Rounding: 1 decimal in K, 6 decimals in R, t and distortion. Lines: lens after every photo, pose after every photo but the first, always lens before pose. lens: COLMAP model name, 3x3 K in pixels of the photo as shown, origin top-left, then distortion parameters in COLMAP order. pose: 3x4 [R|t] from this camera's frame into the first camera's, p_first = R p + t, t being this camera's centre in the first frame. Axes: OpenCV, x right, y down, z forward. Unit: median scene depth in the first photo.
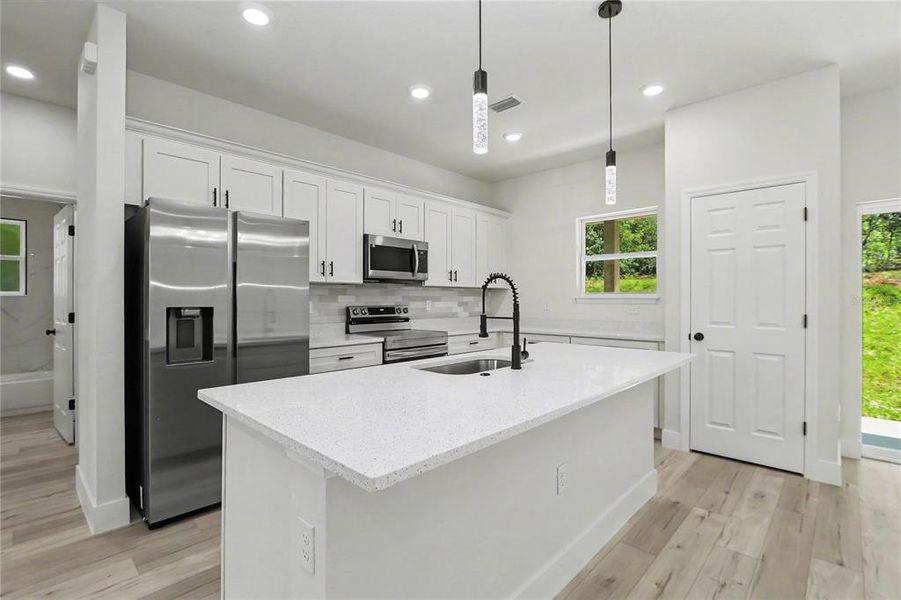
lens RADIAL K [[421.6, 0, 453.2], [0, 421.6, 300.4], [0, 0, 1]] dist [-0.018441, 0.000842]
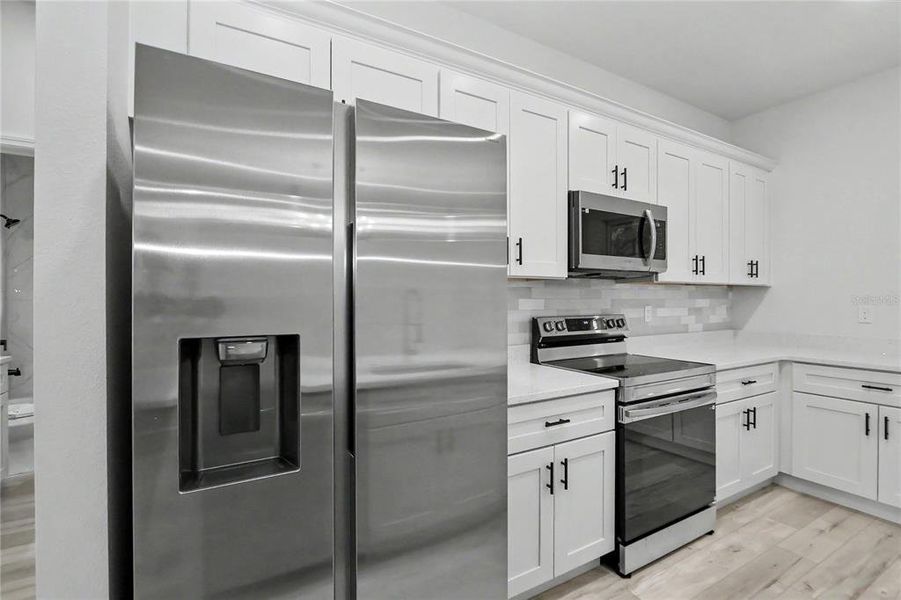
lens RADIAL K [[421.6, 0, 453.2], [0, 421.6, 300.4], [0, 0, 1]] dist [-0.018441, 0.000842]
pose [[0.958627, -0.000308, -0.284665, -0.190512], [0.000256, 1.000000, -0.000219, -0.009702], [0.284665, 0.000137, 0.958627, 0.392865]]
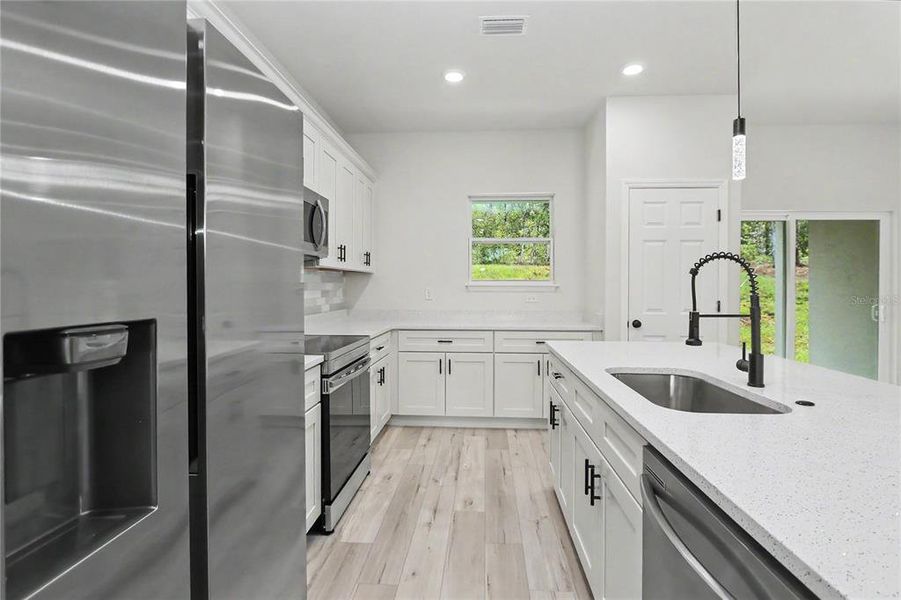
lens RADIAL K [[435.9, 0, 461.2], [0, 435.9, 288.0], [0, 0, 1]] dist [-0.013663, 0.000227]
pose [[0.764861, -0.001163, 0.644194, -0.360018], [-0.000500, 0.999997, 0.002399, -0.003361], [-0.644195, -0.002157, 0.764858, 0.383960]]
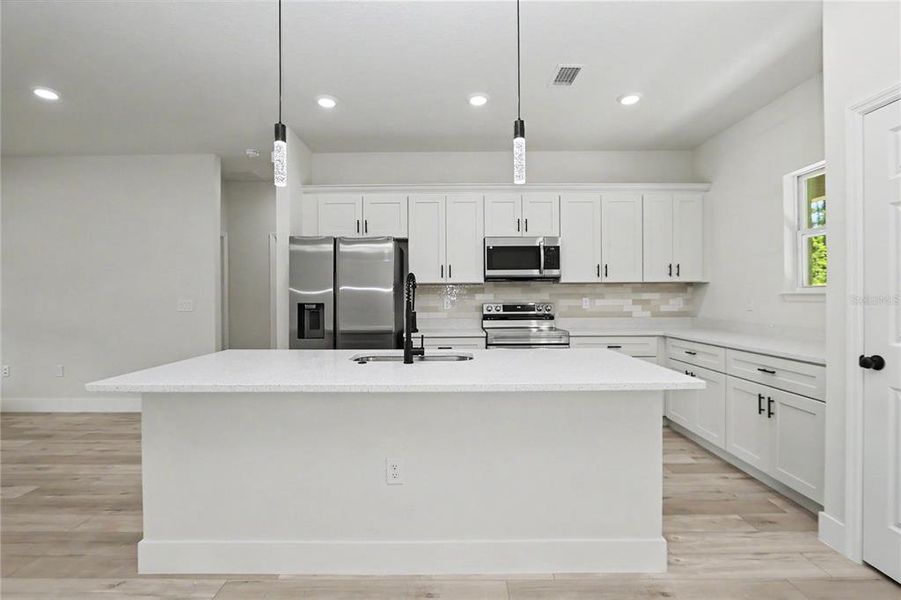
lens RADIAL K [[421.6, 0, 453.2], [0, 421.6, 300.4], [0, 0, 1]] dist [-0.018441, 0.000842]
pose [[0.683993, 0.000587, -0.729488, 0.504401], [0.003182, 0.999988, 0.003787, 0.001439], [0.729481, -0.004911, 0.683983, 0.183211]]
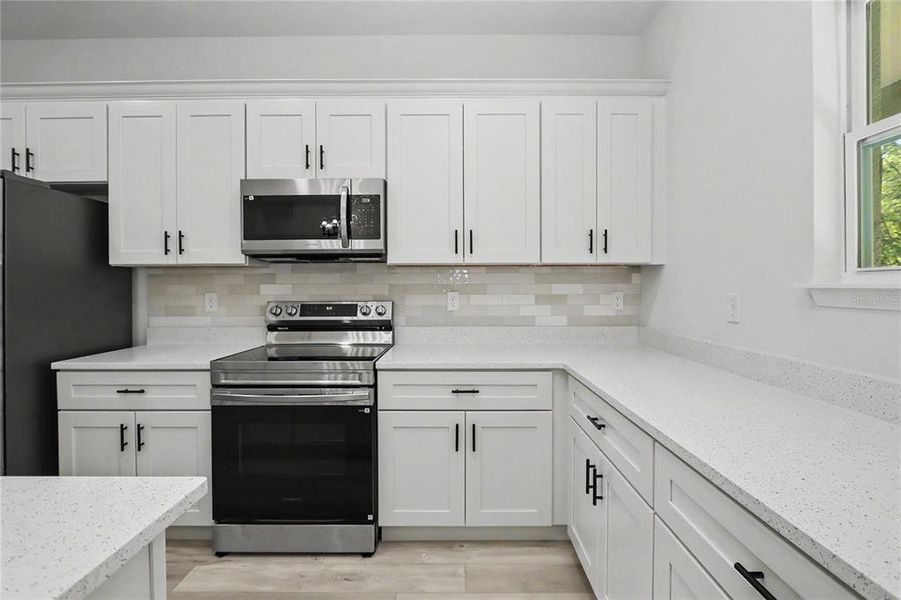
lens RADIAL K [[418.8, 0, 461.4], [0, 418.8, 291.7], [0, 0, 1]] dist [-0.017219, 0.000298]
pose [[0.685681, 0.007793, -0.727860, 0.400797], [0.000414, 0.999938, 0.011097, -0.007471], [0.727902, -0.007910, 0.685636, 0.778449]]
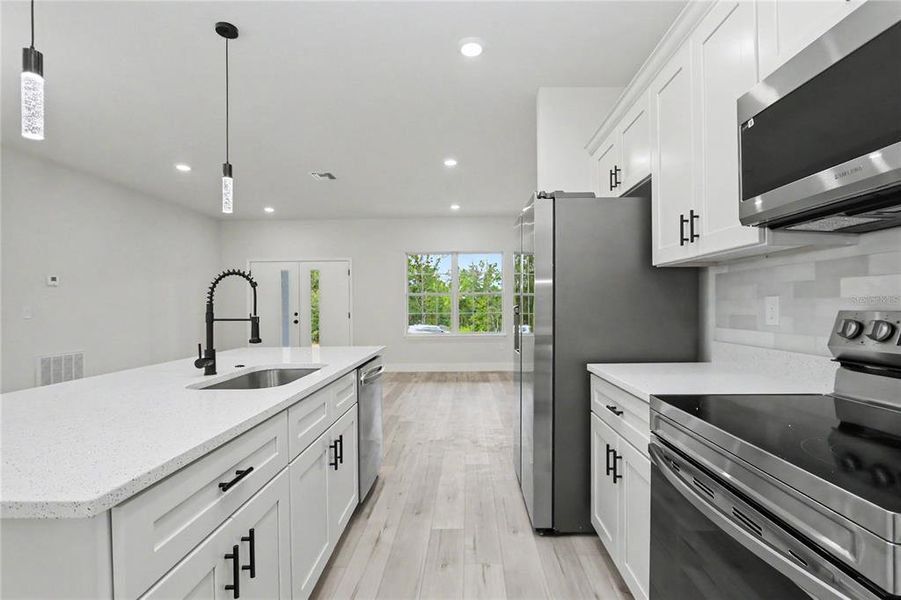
lens RADIAL K [[421.6, 0, 453.2], [0, 421.6, 300.4], [0, 0, 1]] dist [-0.018441, 0.000842]
pose [[-0.746306, -0.001465, -0.665602, 0.183297], [0.005957, 0.999943, -0.008880, 0.007185], [0.665577, -0.010592, -0.746254, 1.031884]]
